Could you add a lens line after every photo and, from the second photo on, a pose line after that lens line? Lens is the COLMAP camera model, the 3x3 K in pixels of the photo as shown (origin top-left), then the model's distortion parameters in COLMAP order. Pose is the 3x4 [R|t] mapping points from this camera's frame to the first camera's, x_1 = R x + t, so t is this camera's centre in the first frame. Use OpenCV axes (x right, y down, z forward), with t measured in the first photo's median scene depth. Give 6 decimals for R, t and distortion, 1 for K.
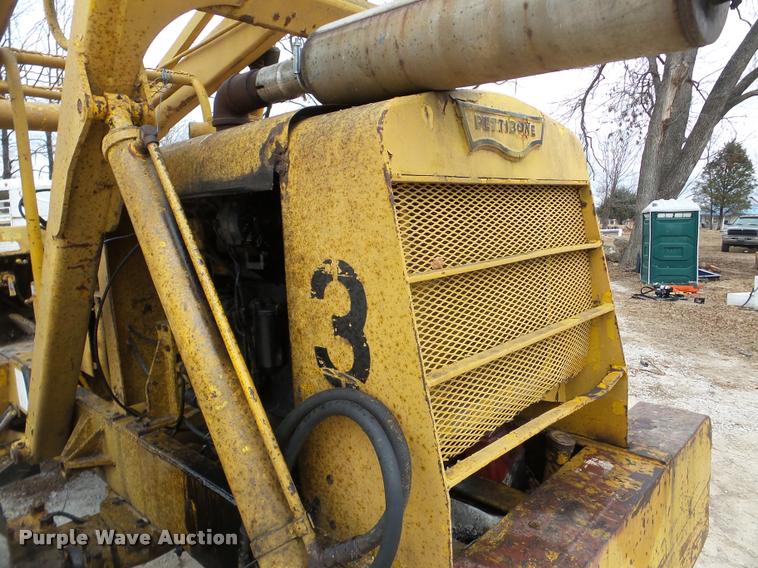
lens RADIAL K [[540.7, 0, 377.6], [0, 540.7, 287.1], [0, 0, 1]] dist [-0.017971, -0.002375]
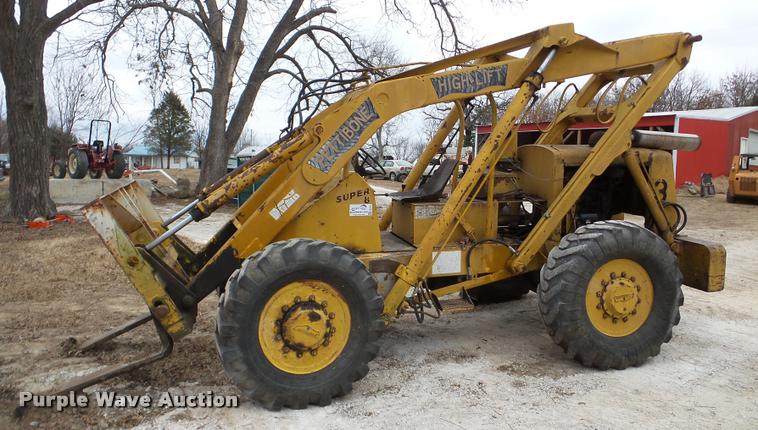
lens RADIAL K [[555.9, 0, 400.4], [0, 555.9, 207.0], [0, 0, 1]] dist [-0.002394, -0.003486]
pose [[0.478477, -0.061443, 0.875948, -5.961335], [0.093084, 0.995477, 0.018981, -0.113728], [-0.873152, 0.072455, 0.482032, 0.571860]]
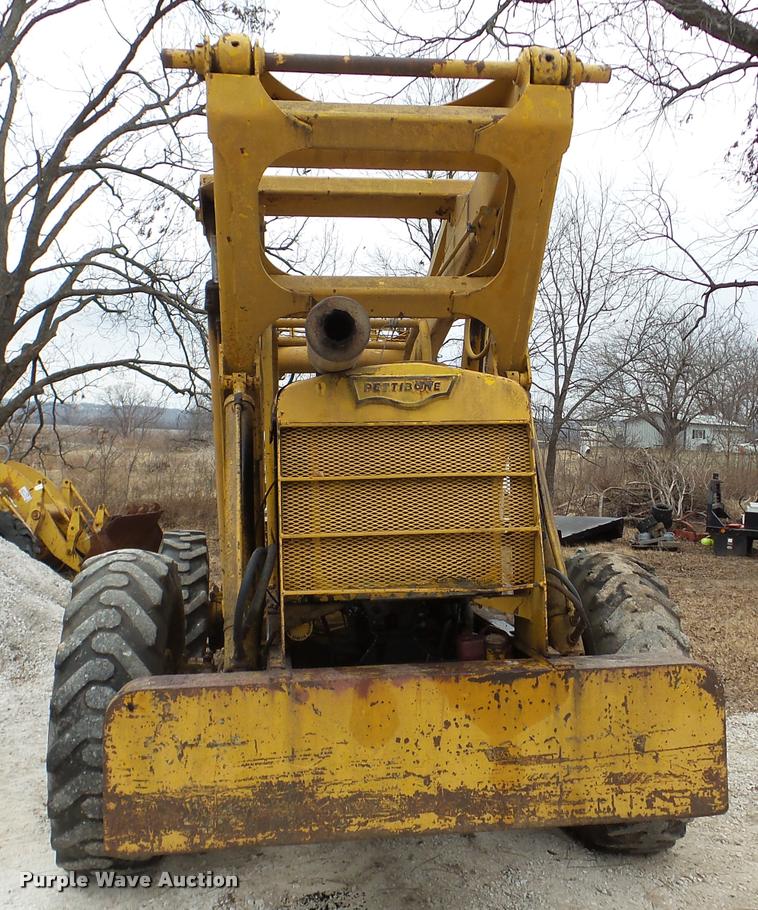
lens RADIAL K [[977.0, 0, 381.7], [0, 977.0, 445.5], [0, 0, 1]] dist [0.012309, 0.000000]
pose [[0.770587, 0.000809, -0.637334, 2.059969], [-0.098755, 0.988073, -0.118149, 0.195768], [0.629637, 0.153984, 0.761476, -1.128905]]
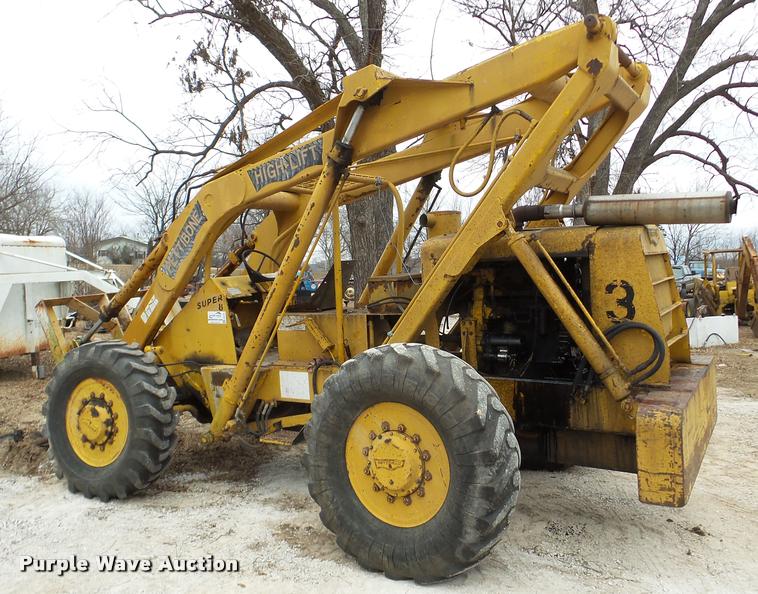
lens RADIAL K [[662.6, 0, 376.8], [0, 662.6, 278.8], [0, 0, 1]] dist [0.013179, -0.002279]
pose [[0.978599, -0.011082, 0.205479, -2.039510], [0.035778, 0.992504, -0.116861, 0.309356], [-0.202643, 0.121712, 0.971659, -2.202697]]
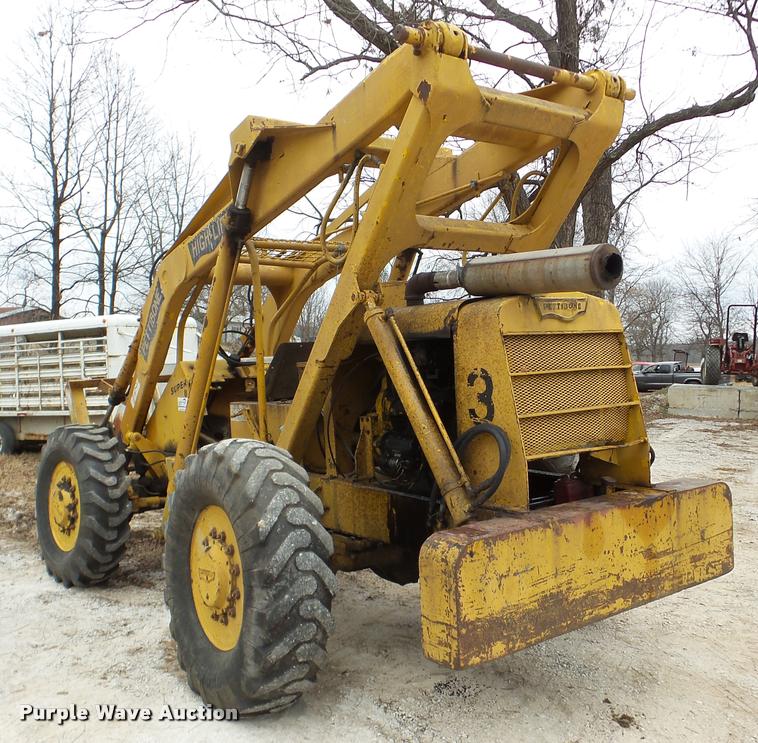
lens RADIAL K [[792.1, 0, 361.5], [0, 792.1, 375.8], [0, 0, 1]] dist [0.011361, 0.000000]
pose [[0.983266, 0.002434, -0.182159, 0.041368], [-0.021813, 0.994290, -0.104460, 0.323675], [0.180865, 0.106685, 0.977705, -2.238677]]
